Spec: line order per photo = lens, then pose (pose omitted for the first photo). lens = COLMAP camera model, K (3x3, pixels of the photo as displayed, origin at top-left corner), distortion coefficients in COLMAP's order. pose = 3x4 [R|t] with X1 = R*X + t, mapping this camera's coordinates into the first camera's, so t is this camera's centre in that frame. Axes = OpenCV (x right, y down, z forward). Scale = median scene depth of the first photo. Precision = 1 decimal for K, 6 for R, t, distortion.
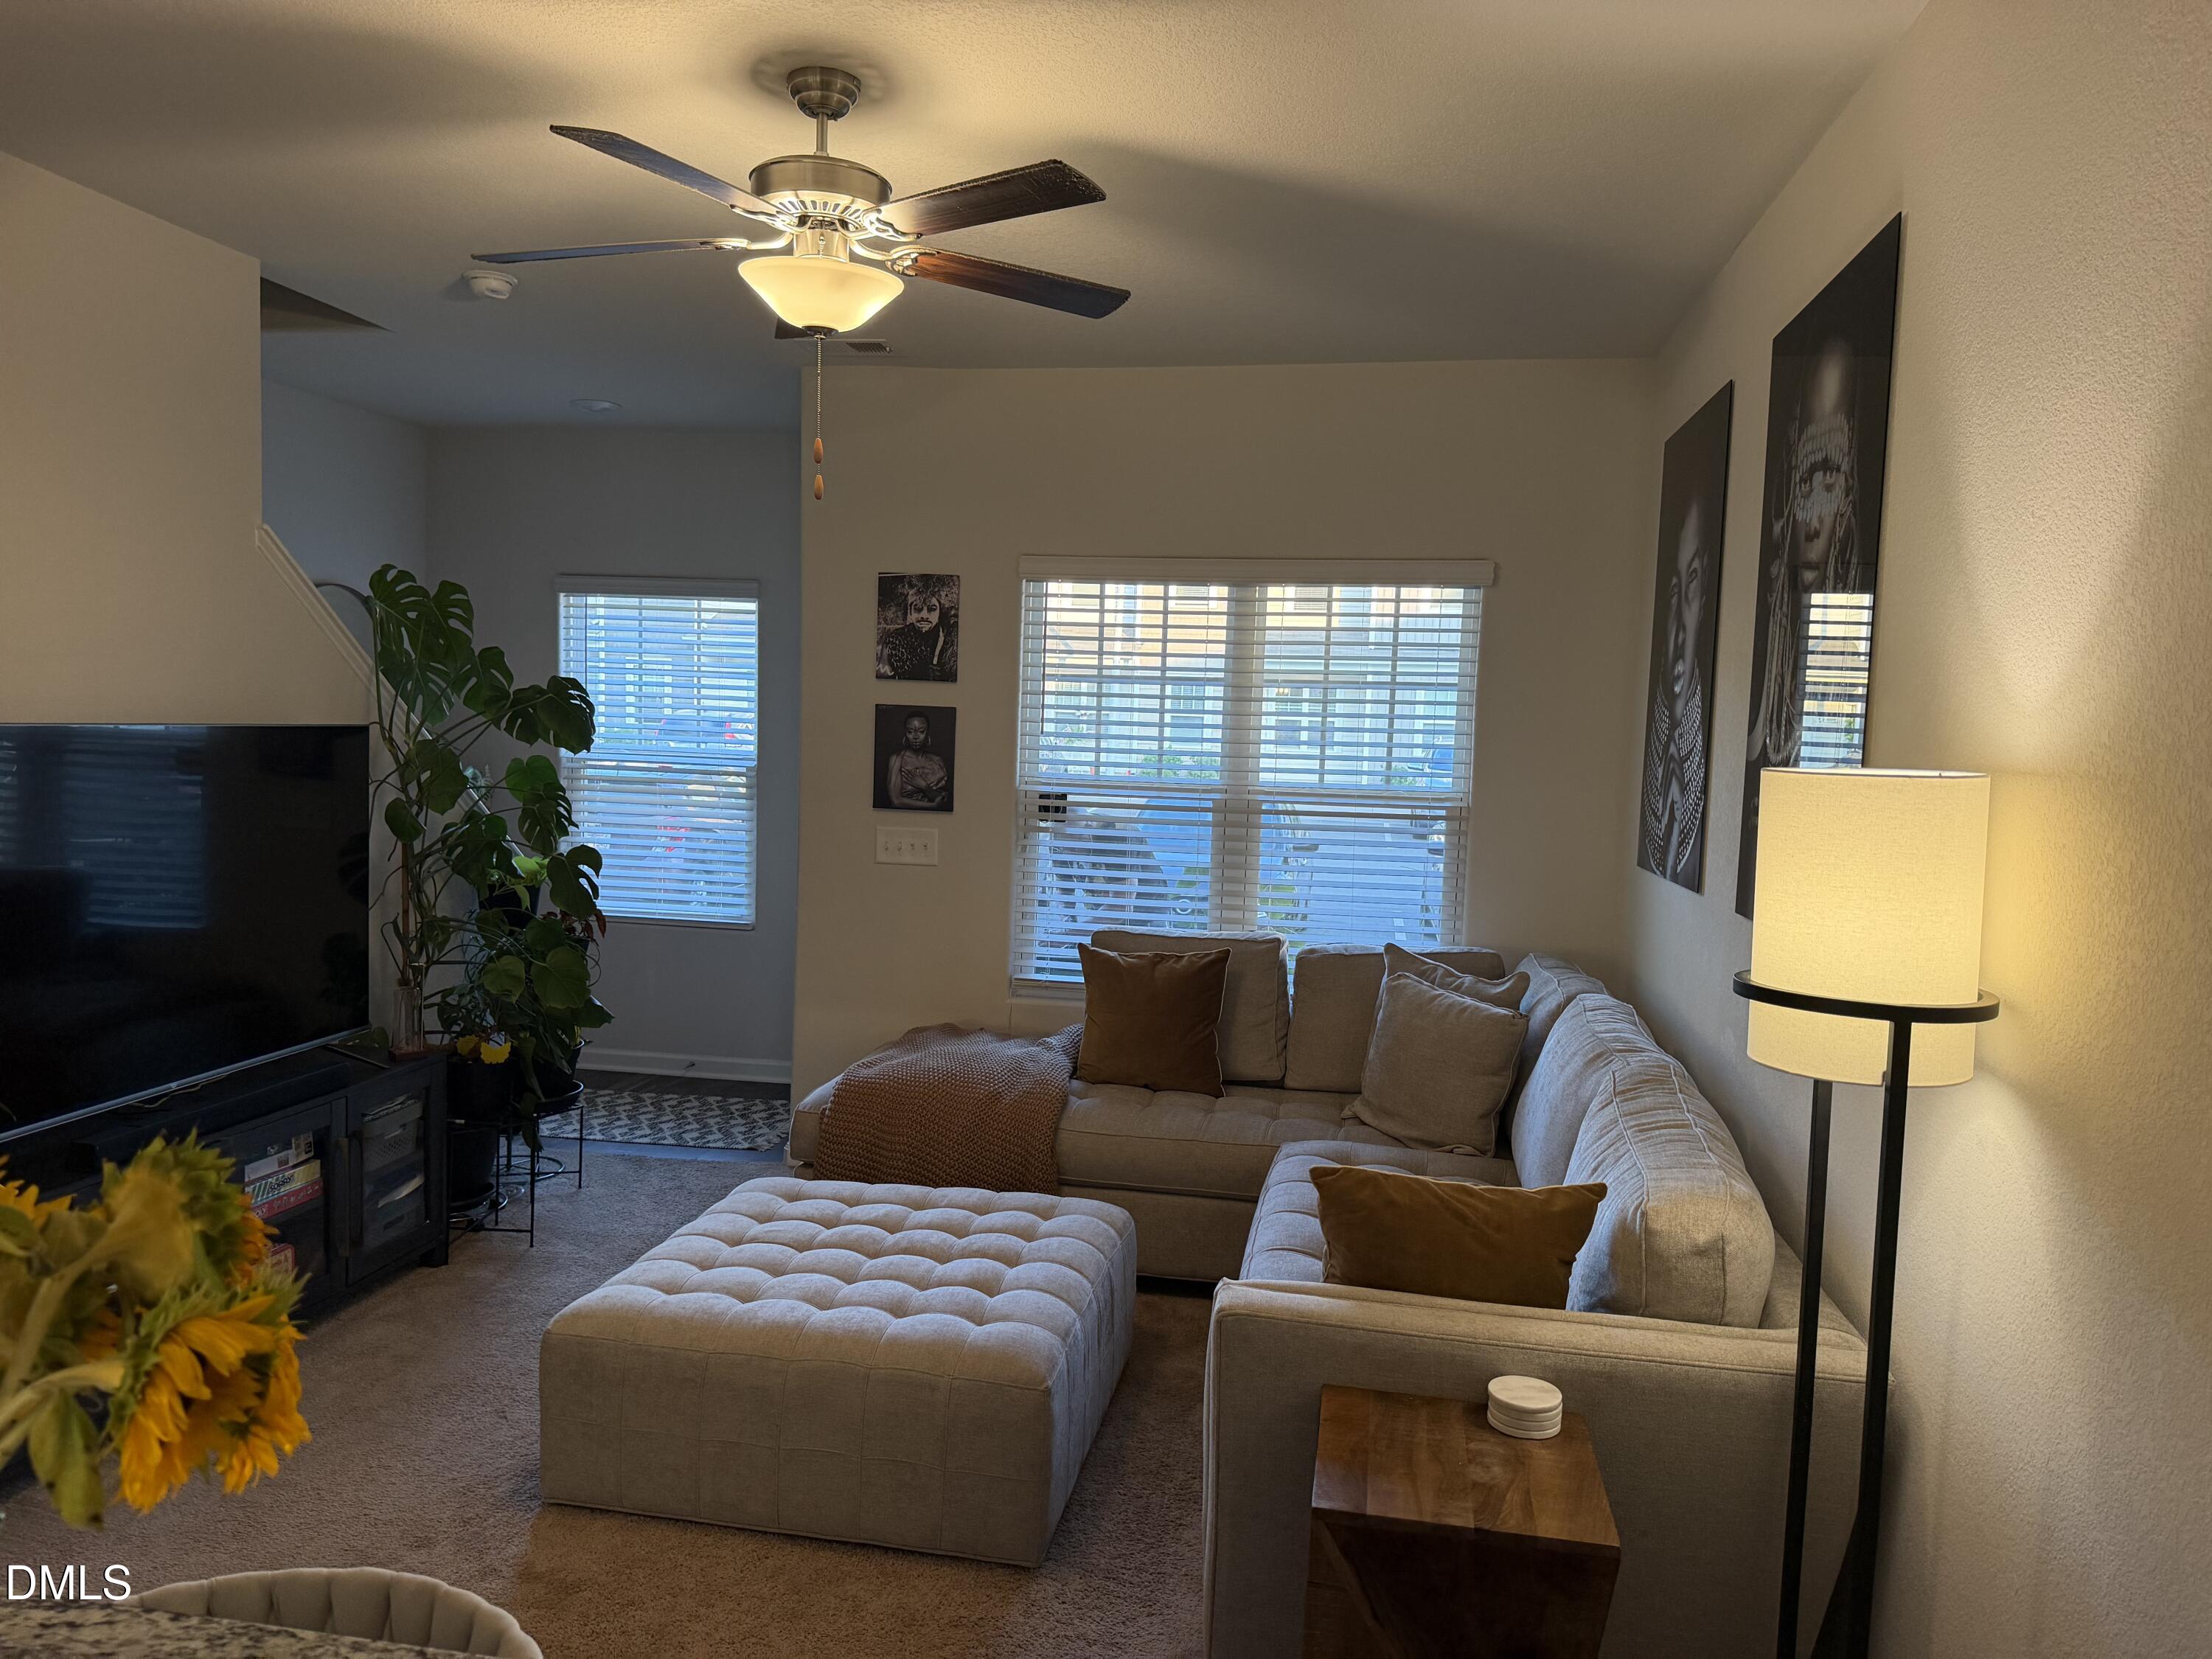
lens RADIAL K [[1544.1, 0, 1102.7], [0, 1544.1, 835.6], [0, 0, 1]] dist [0.038407, -0.049796]
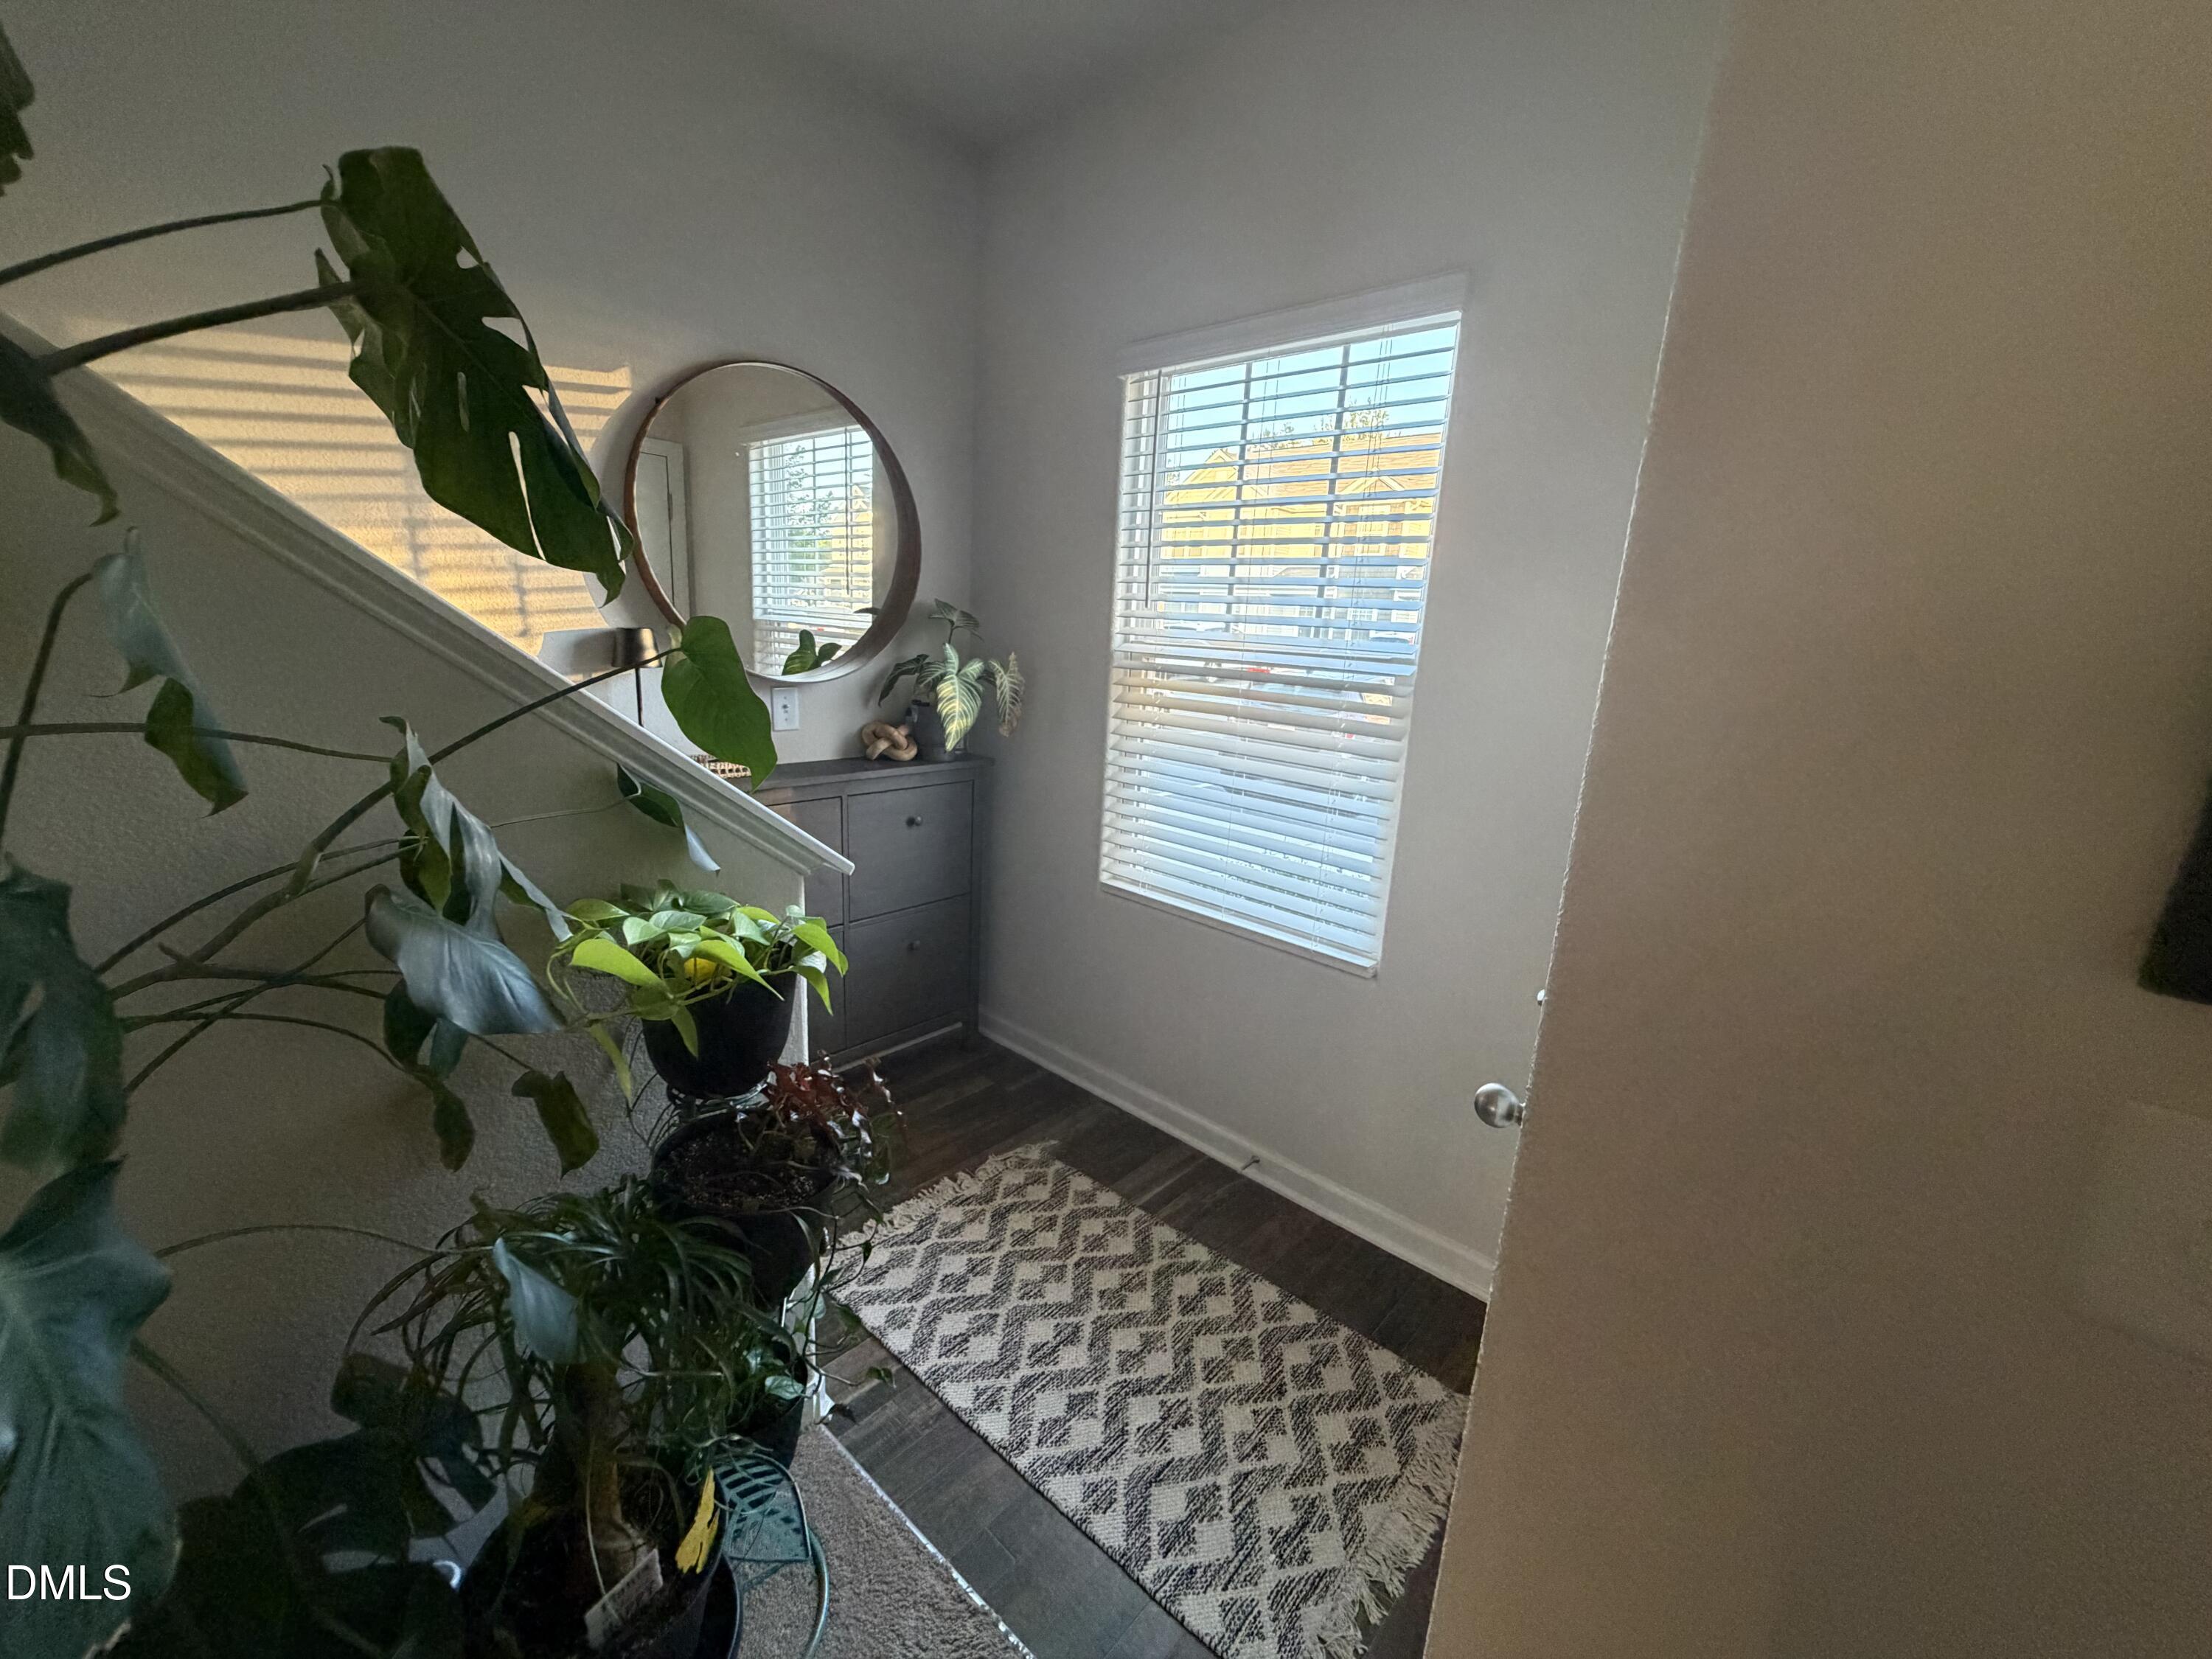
lens RADIAL K [[890.7, 0, 1119.2], [0, 890.7, 834.4], [0, 0, 1]] dist [-0.000193, 0.000525]
pose [[0.851086, 0.136154, -0.507065, -0.196307], [-0.064259, 0.985542, 0.156775, -0.042325], [0.521079, -0.100846, 0.847530, 0.898870]]
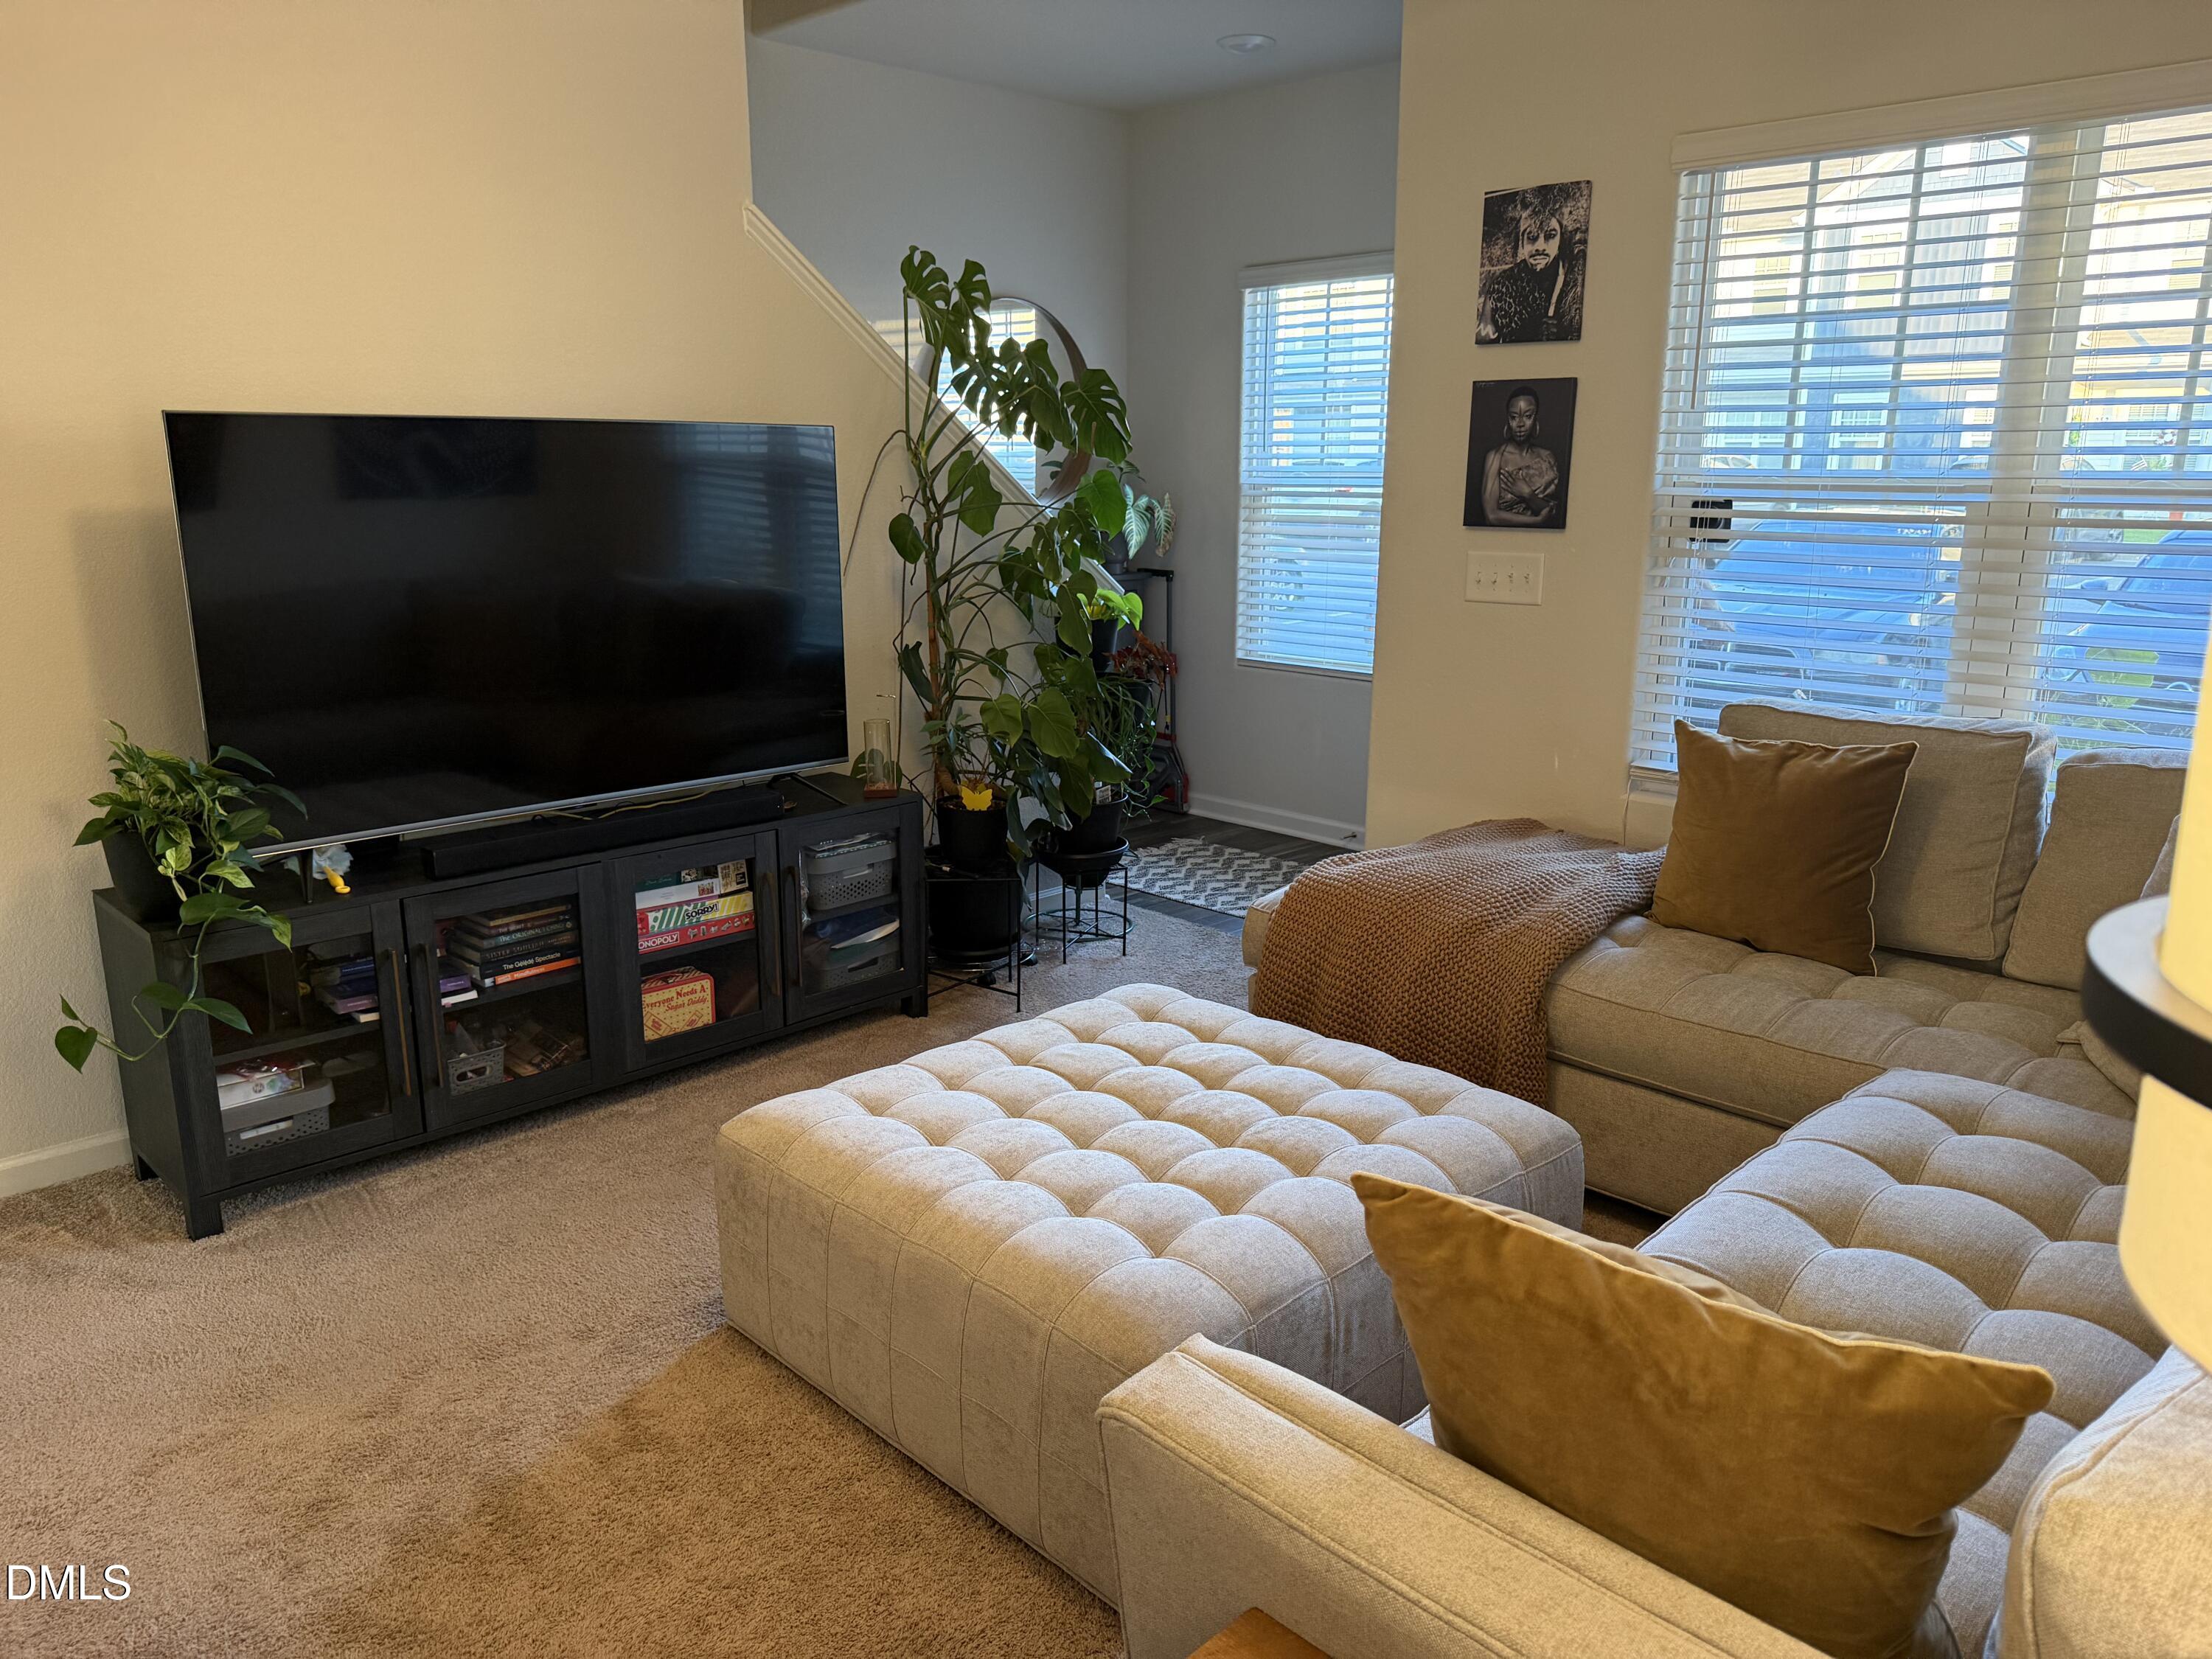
lens RADIAL K [[1544.1, 0, 1098.6], [0, 1544.1, 847.6], [0, 0, 1]] dist [0.038407, -0.049796]
pose [[0.810111, 0.110470, -0.575775, 0.162676], [-0.016760, 0.986050, 0.165605, 0.015296], [0.586037, -0.124509, 0.800661, 0.275579]]
